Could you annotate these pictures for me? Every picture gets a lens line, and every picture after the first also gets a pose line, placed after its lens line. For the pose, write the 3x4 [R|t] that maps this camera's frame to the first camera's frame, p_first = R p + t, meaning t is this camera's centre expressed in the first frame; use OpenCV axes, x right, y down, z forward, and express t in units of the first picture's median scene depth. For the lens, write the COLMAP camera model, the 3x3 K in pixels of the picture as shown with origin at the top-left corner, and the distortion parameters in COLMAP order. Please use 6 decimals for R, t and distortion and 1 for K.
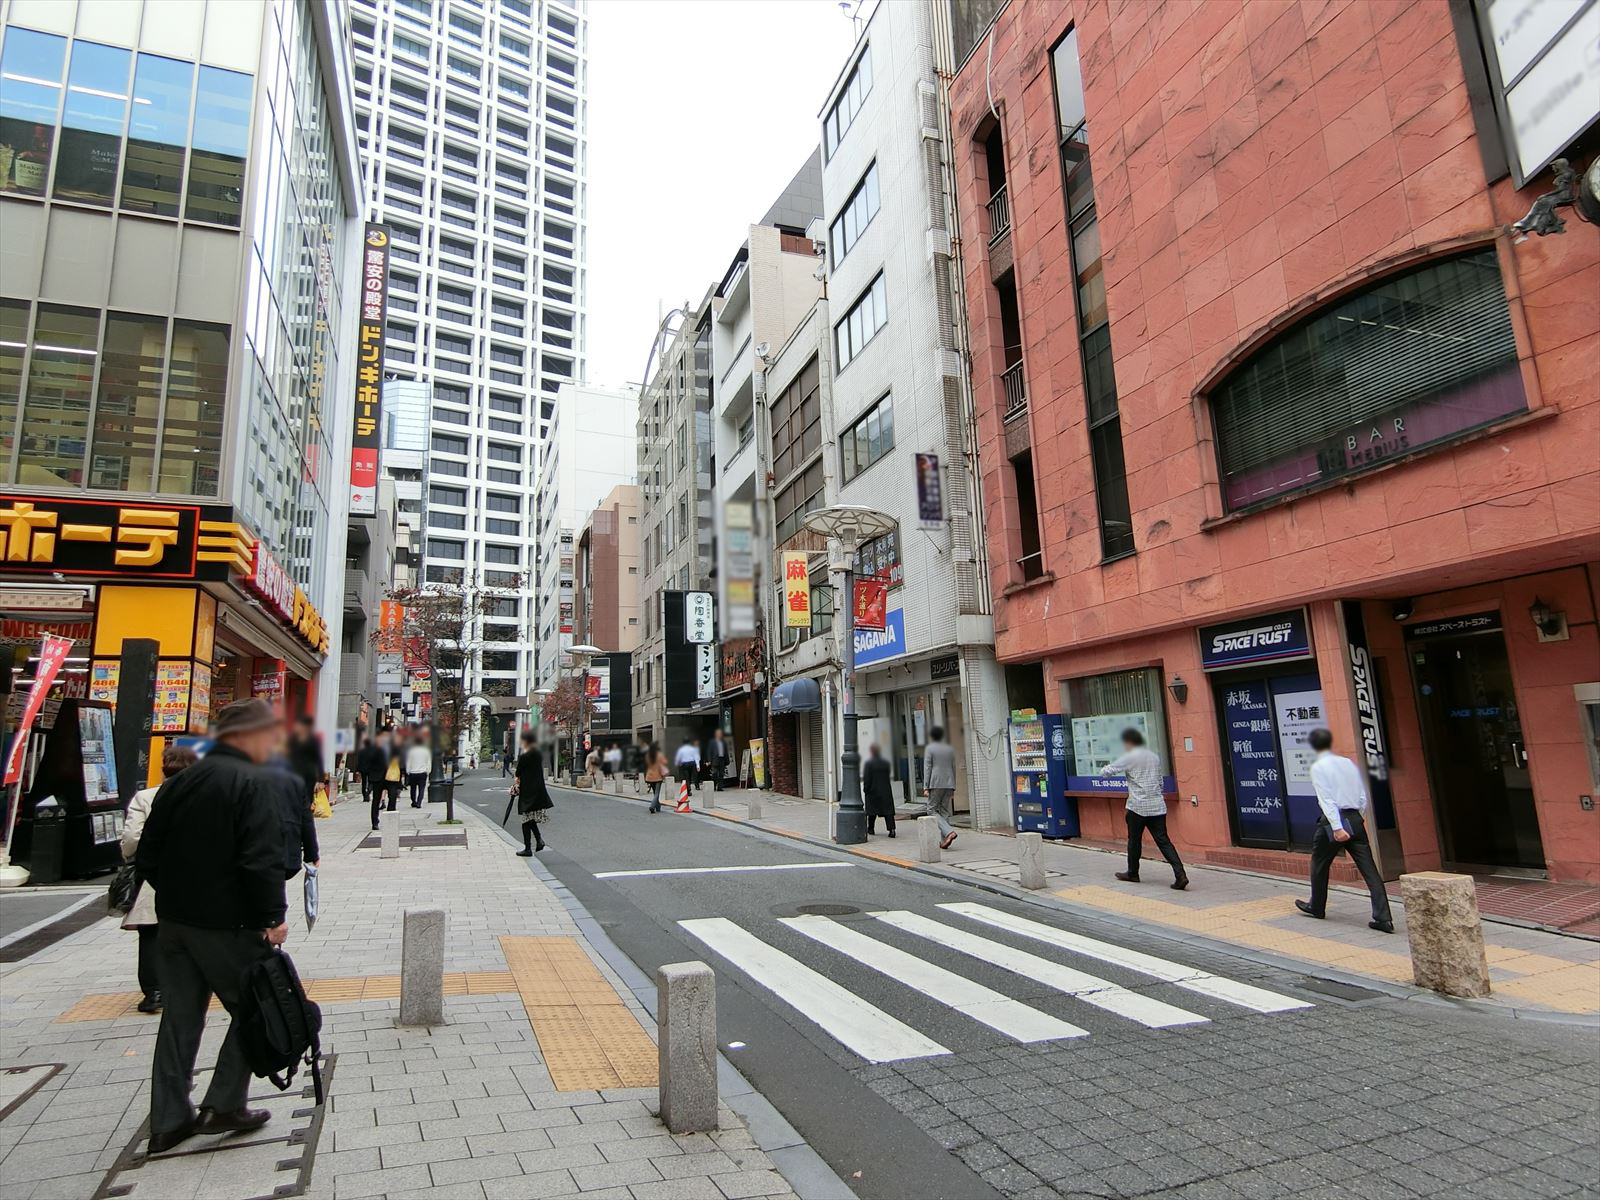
lens RADIAL K [[890.6, 0, 800.0], [0, 890.6, 600.0], [0, 0, 1]] dist [0.000037, 0.000035]
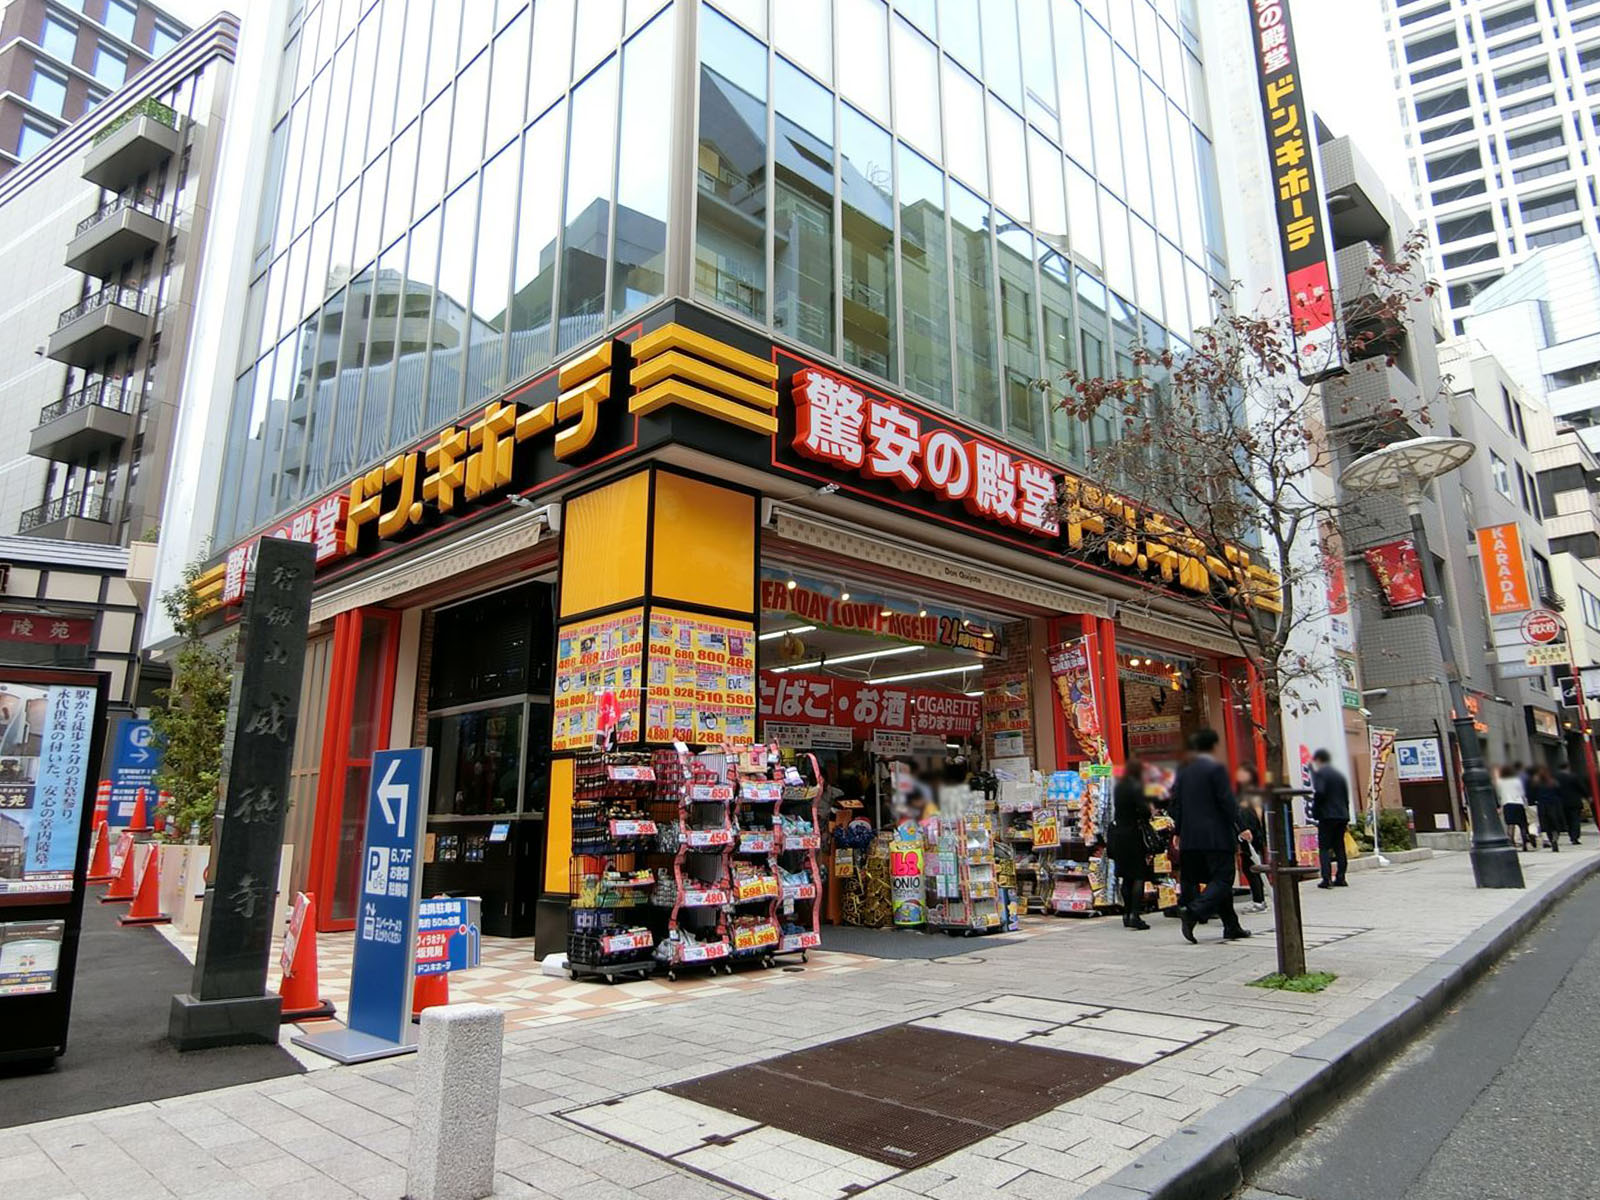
lens RADIAL K [[1040.5, 0, 800.0], [0, 1040.5, 600.0], [0, 0, 1]] dist [-0.044590, -0.000523]
pose [[0.416342, -0.161070, -0.894827, -0.051805], [0.158467, 0.981974, -0.103026, 0.064566], [0.895292, -0.098907, 0.434362, 0.377002]]
